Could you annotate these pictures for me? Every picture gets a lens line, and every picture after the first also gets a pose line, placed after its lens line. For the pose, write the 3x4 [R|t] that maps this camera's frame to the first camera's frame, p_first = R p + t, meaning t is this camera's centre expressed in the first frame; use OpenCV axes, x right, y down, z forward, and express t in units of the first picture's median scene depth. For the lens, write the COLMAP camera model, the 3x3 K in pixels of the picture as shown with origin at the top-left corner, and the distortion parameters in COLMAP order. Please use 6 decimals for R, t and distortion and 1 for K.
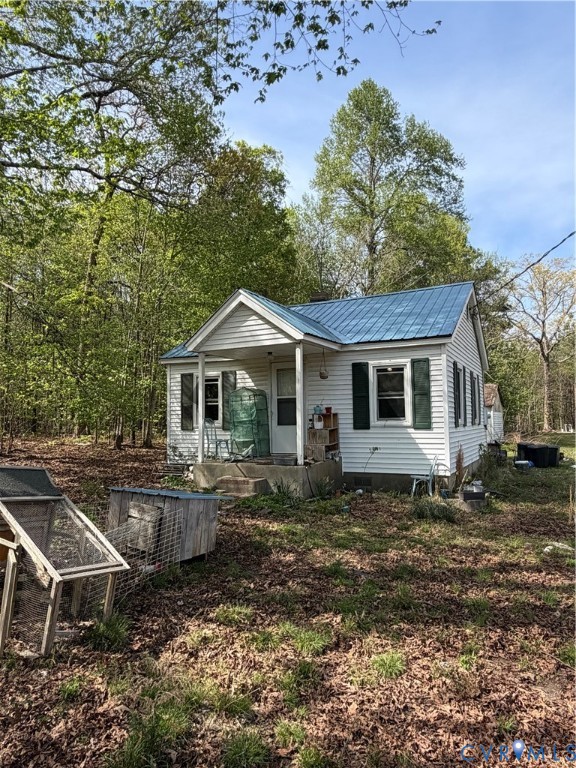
lens RADIAL K [[510.9, 0, 288.0], [0, 510.9, 384.0], [0, 0, 1]] dist [-0.007889, -0.002226]
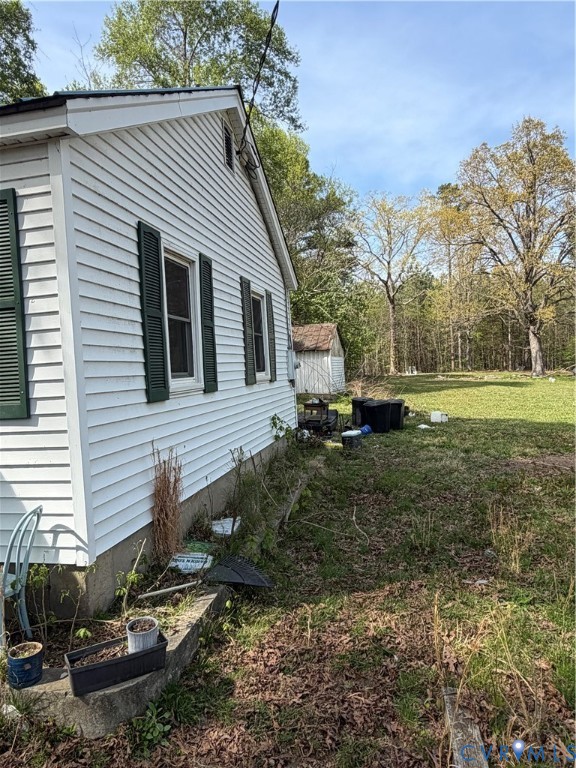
lens RADIAL K [[521.3, 0, 296.5], [0, 521.3, 370.0], [0, 0, 1]] dist [0.021593, -0.003999]
pose [[0.958997, -0.043974, 0.279985, 0.058109], [0.024171, 0.996981, 0.073791, 0.006342], [-0.282385, -0.063998, 0.957164, 0.108350]]
